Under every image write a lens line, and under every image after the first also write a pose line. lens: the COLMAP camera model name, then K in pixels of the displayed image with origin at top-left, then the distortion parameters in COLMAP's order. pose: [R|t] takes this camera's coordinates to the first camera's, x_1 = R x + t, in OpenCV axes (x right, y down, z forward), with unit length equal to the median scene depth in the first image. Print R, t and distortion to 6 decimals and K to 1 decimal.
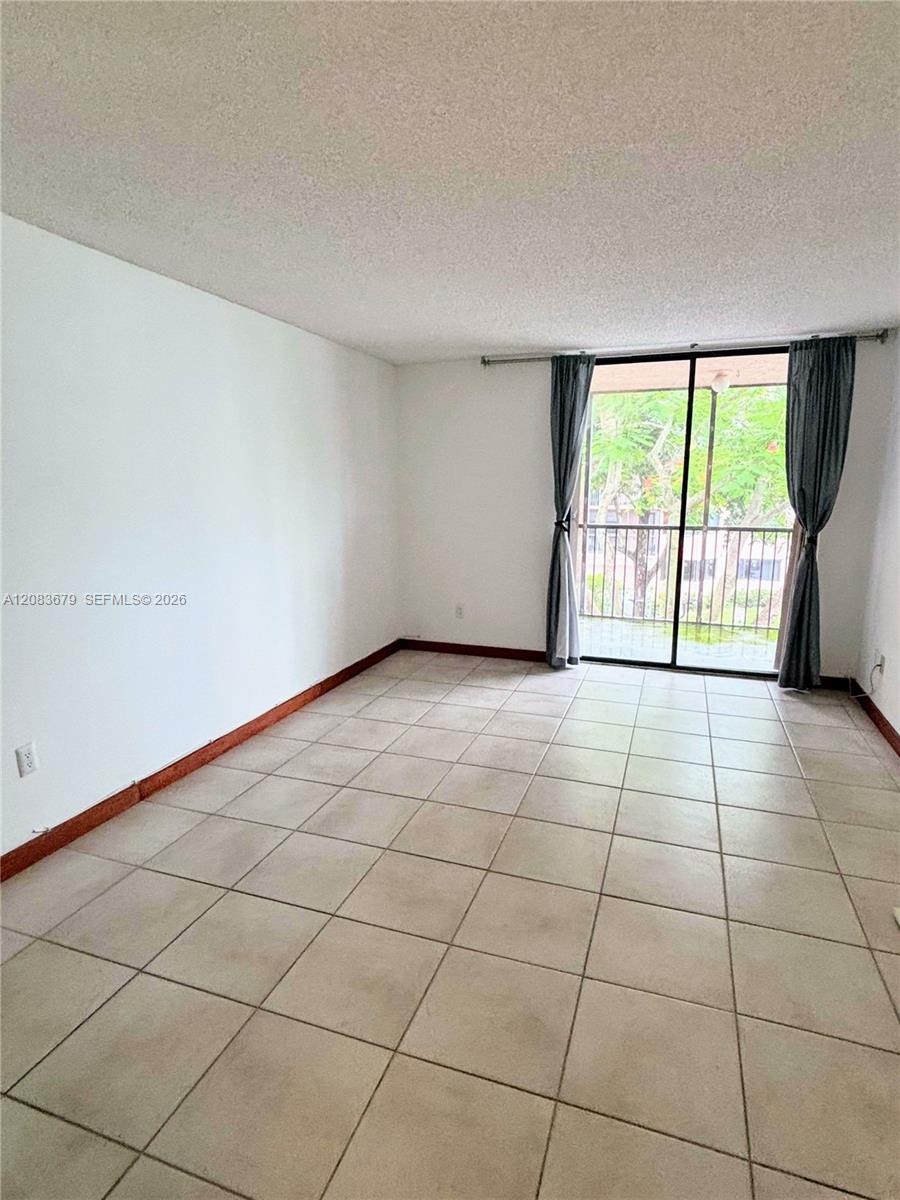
lens RADIAL K [[653.3, 0, 450.0], [0, 653.3, 600.0], [0, 0, 1]] dist [-0.002110, -0.000264]
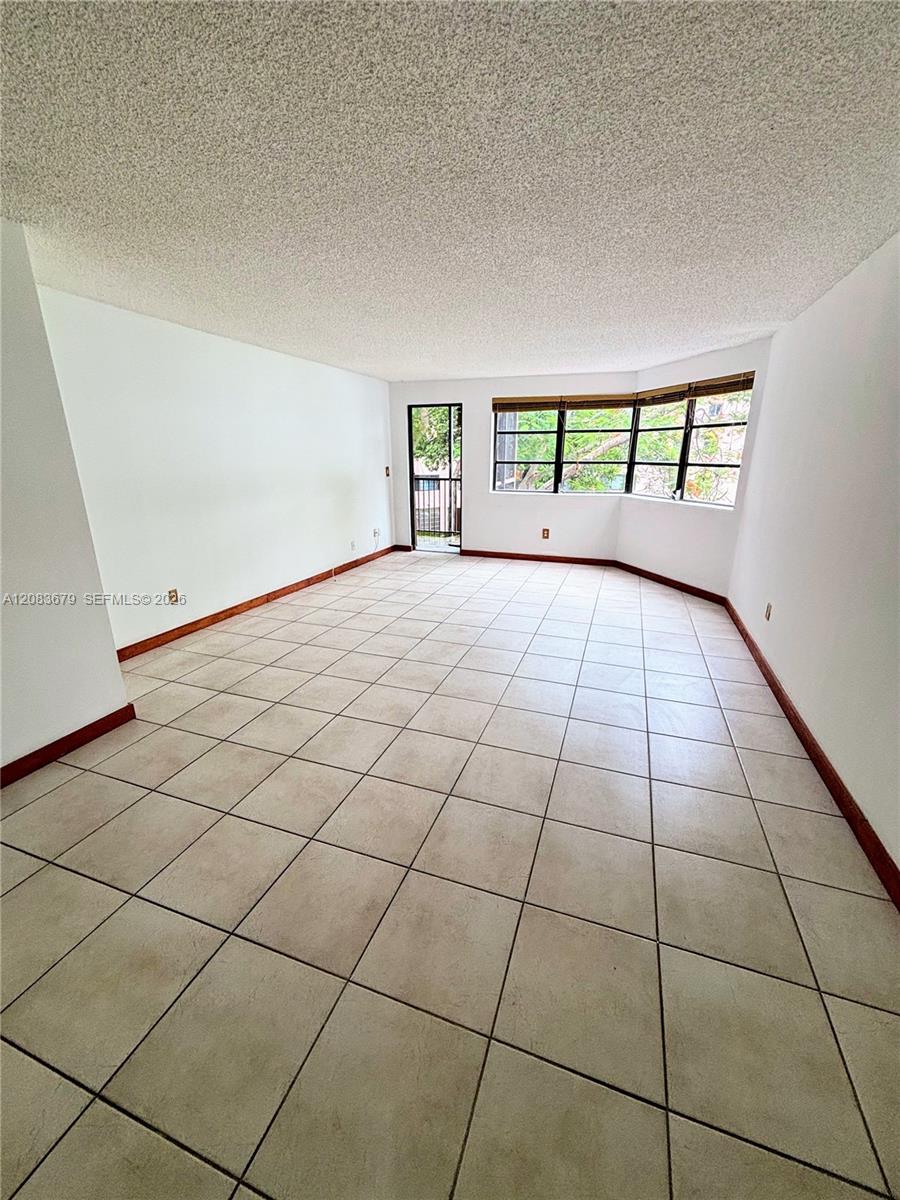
lens RADIAL K [[488.6, 0, 450.0], [0, 488.6, 600.0], [0, 0, 1]] dist [0.000510, -0.000381]
pose [[0.999986, 0.004687, -0.002321, 0.077998], [-0.004403, 0.993906, 0.110140, -0.038598], [0.002823, -0.110128, 0.993913, 0.221097]]
